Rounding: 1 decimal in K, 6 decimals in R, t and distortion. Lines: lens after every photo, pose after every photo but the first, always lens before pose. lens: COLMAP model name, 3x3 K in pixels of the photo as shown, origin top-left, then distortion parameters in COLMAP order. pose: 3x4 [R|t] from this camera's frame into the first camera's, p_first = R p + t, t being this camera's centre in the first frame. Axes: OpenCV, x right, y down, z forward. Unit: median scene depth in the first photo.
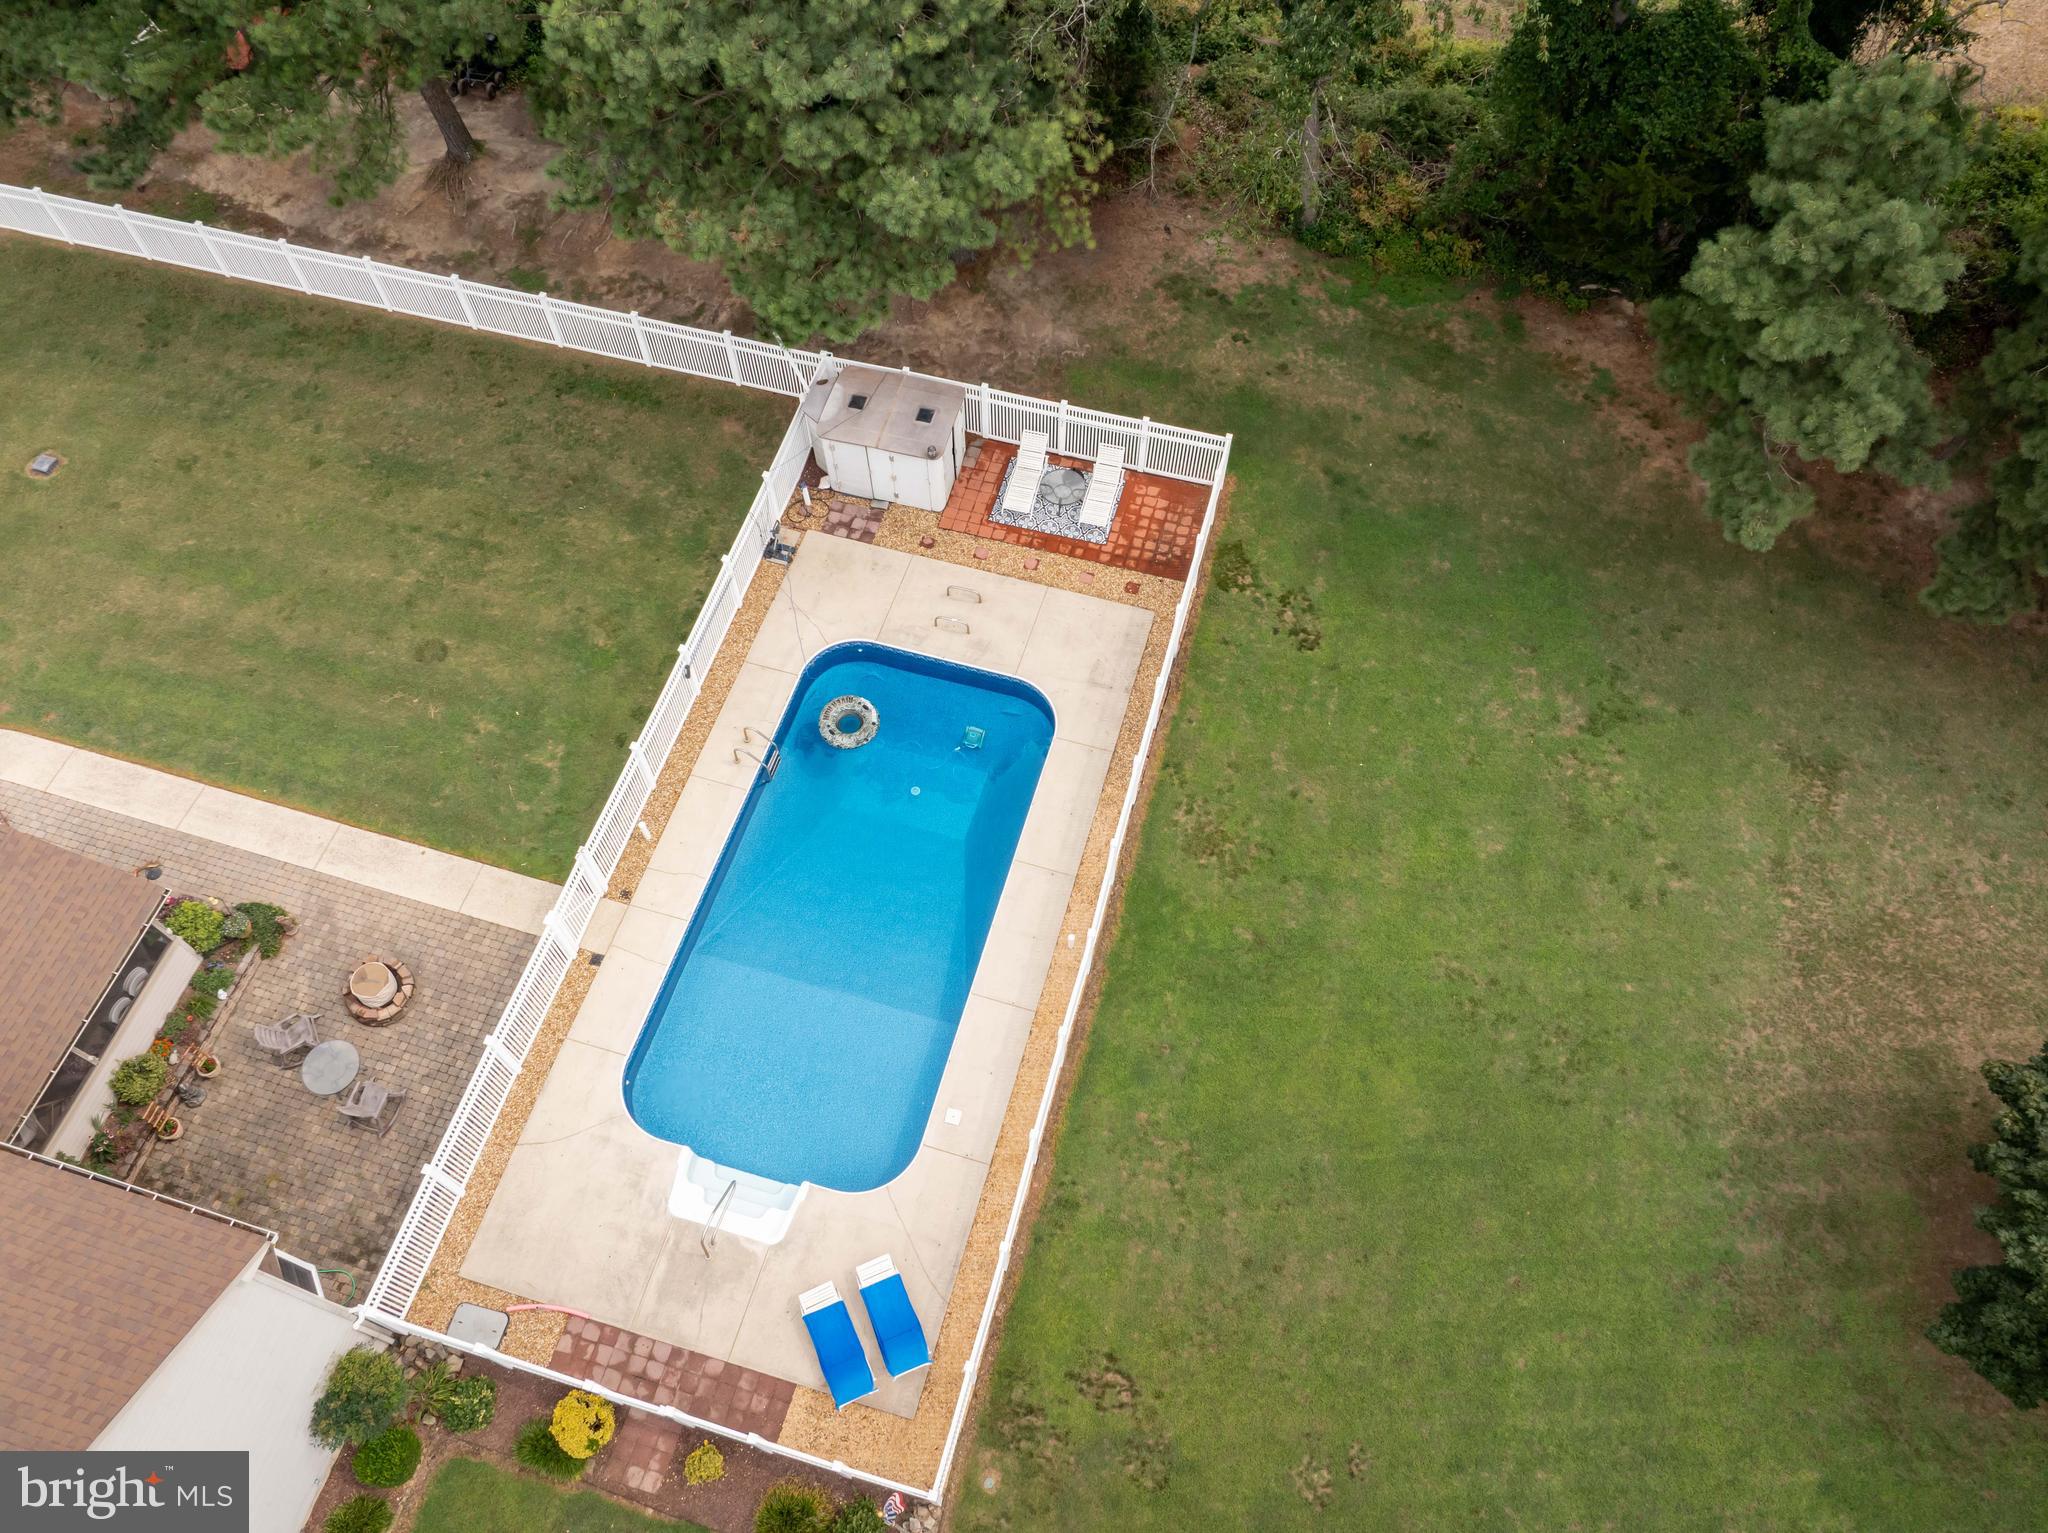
lens RADIAL K [[1431.0, 0, 1024.0], [0, 1431.0, 766.5], [0, 0, 1]] dist [-0.041122, 0.006711]
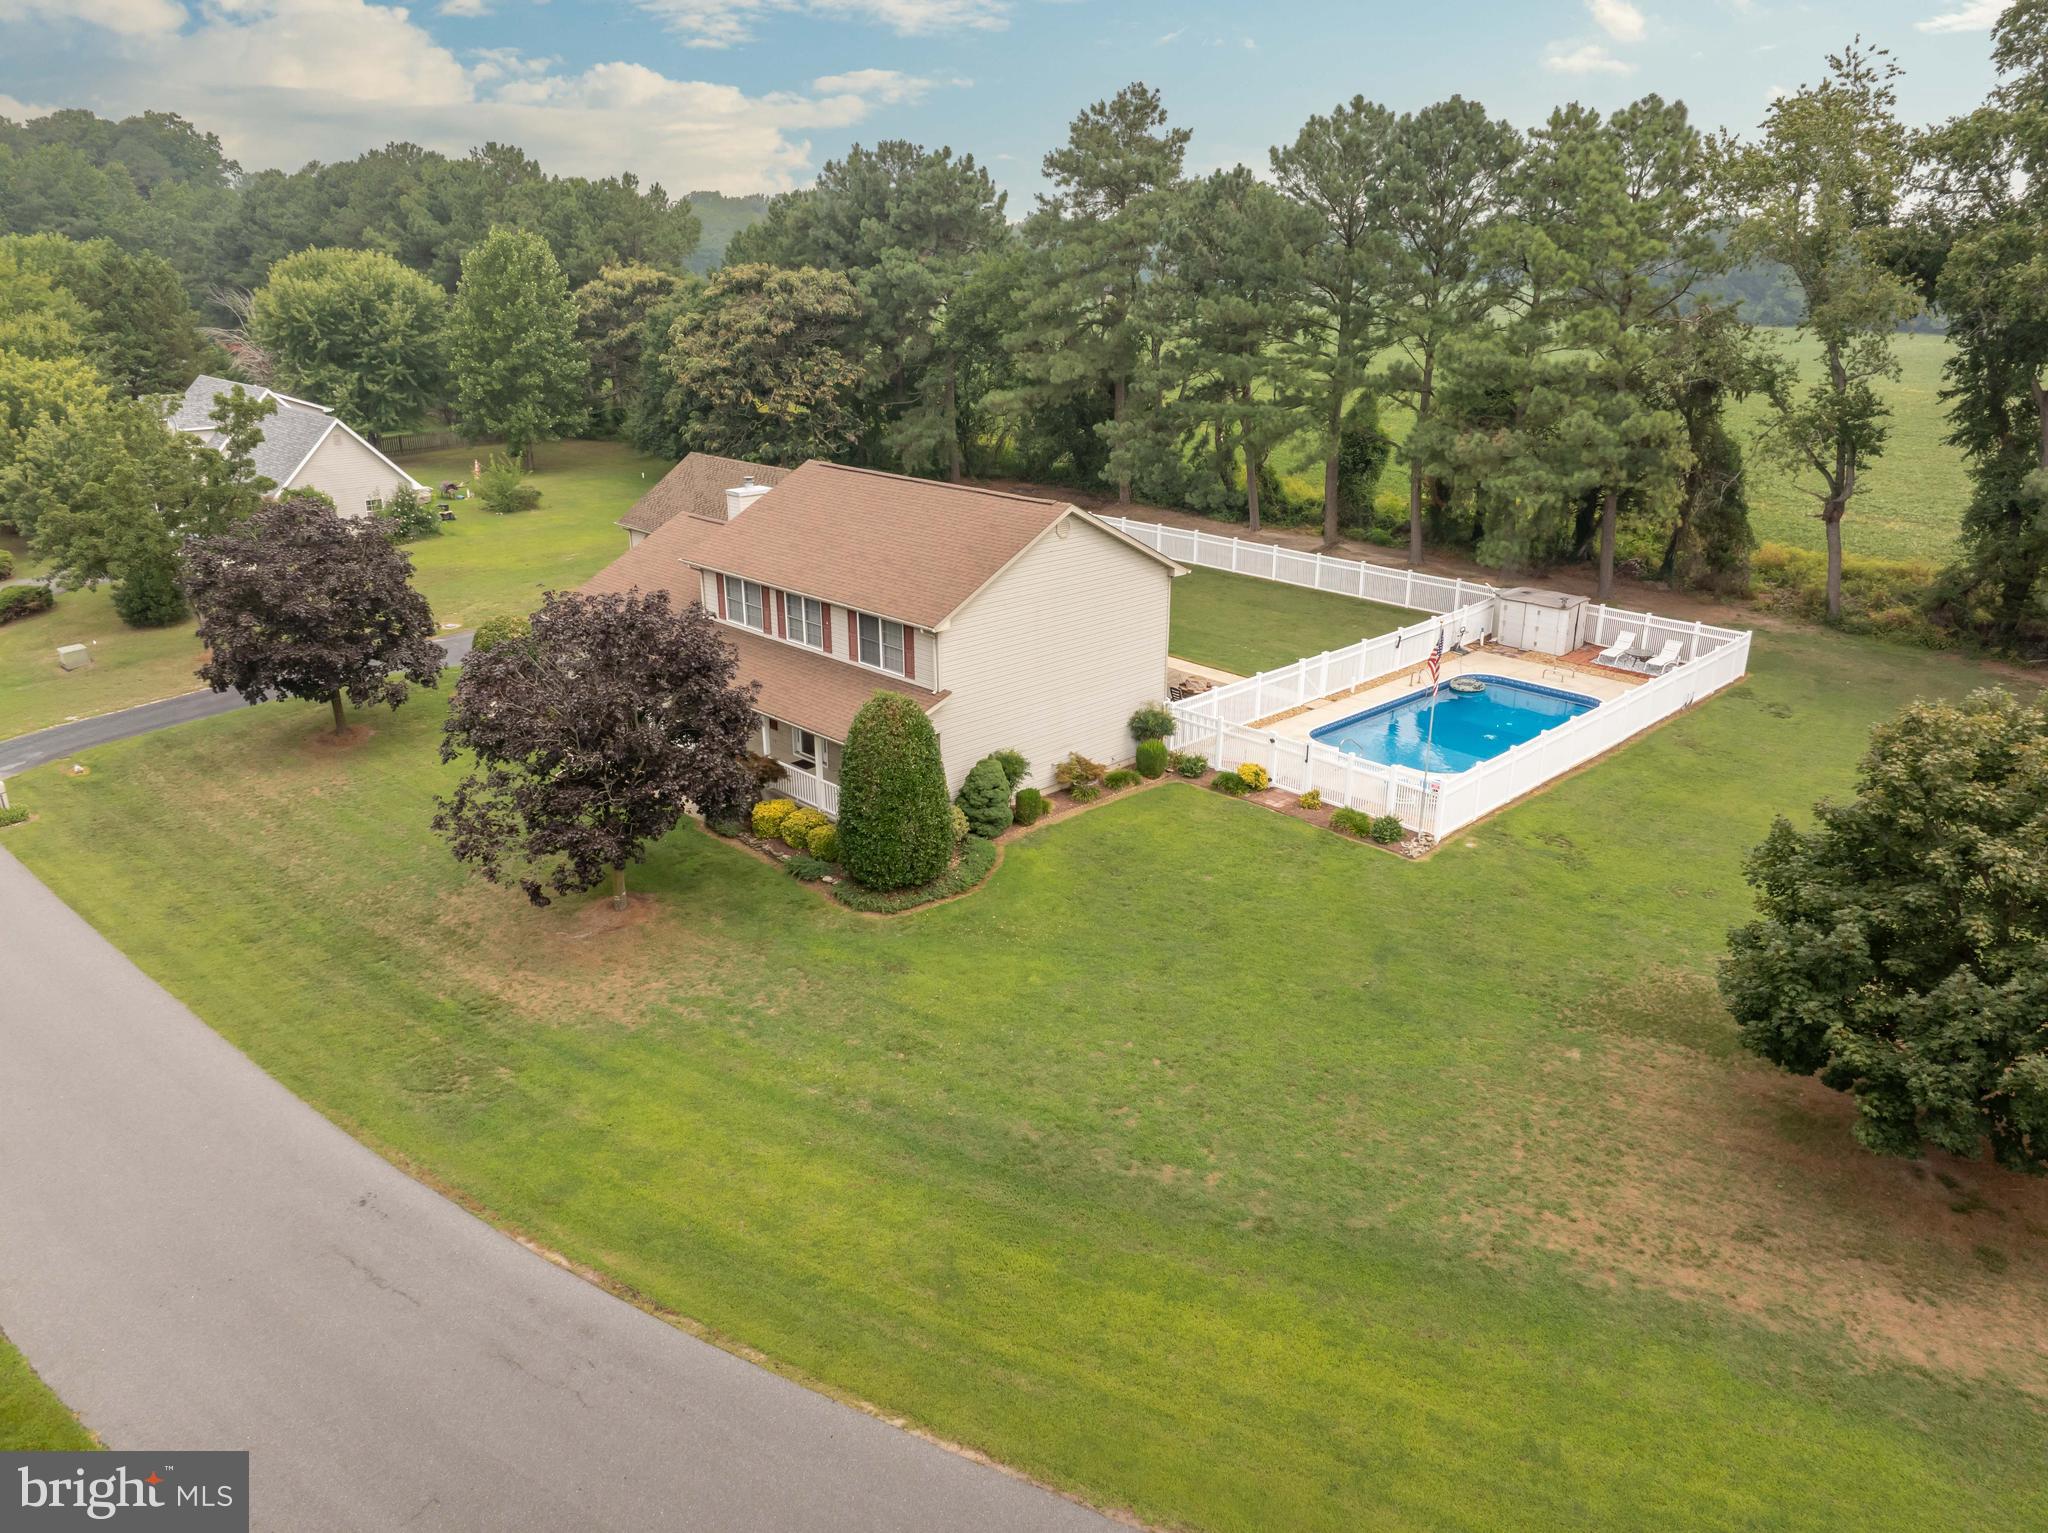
lens RADIAL K [[1445.5, 0, 1029.0], [0, 1445.5, 749.7], [0, 0, 1]] dist [-0.043639, 0.008999]
pose [[0.869316, 0.163534, -0.466419, 0.218051], [-0.427333, 0.722850, -0.543023, 1.151679], [0.248348, 0.671375, 0.698269, -0.283838]]
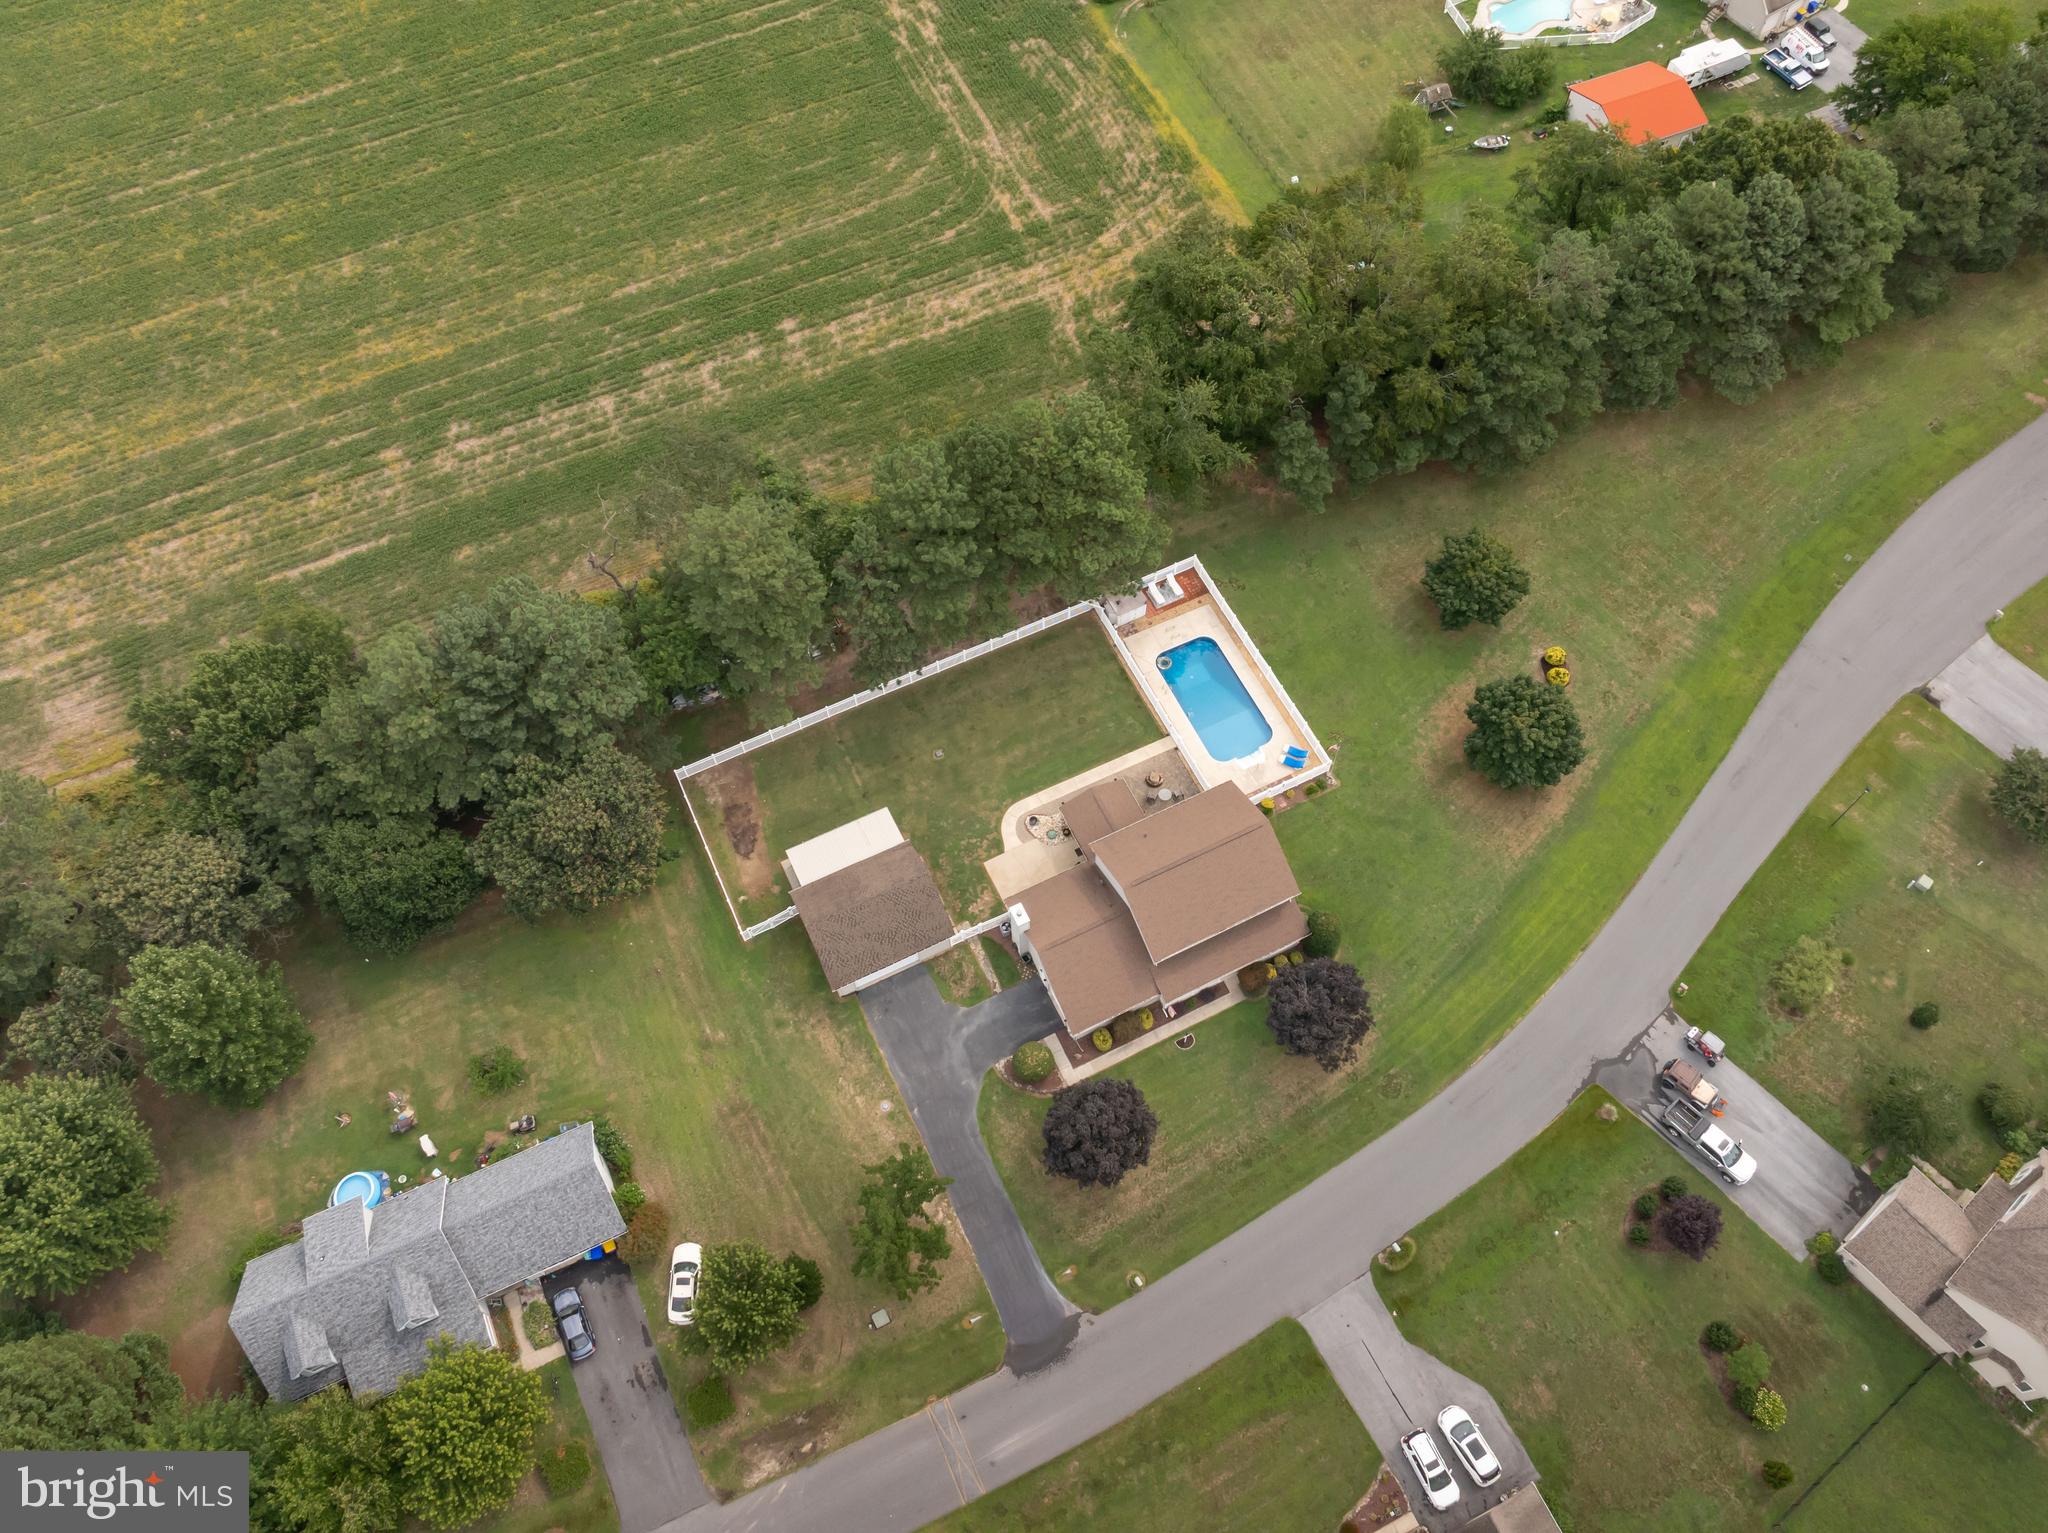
lens RADIAL K [[1575.5, 0, 1067.8], [0, 1575.5, 696.2], [0, 0, 1]] dist [-0.025361, 0.001277]
pose [[0.738979, -0.581716, 0.339878, -1.785388], [0.581113, 0.805607, 0.115350, -0.622601], [-0.340909, 0.112266, 0.933369, -2.811931]]
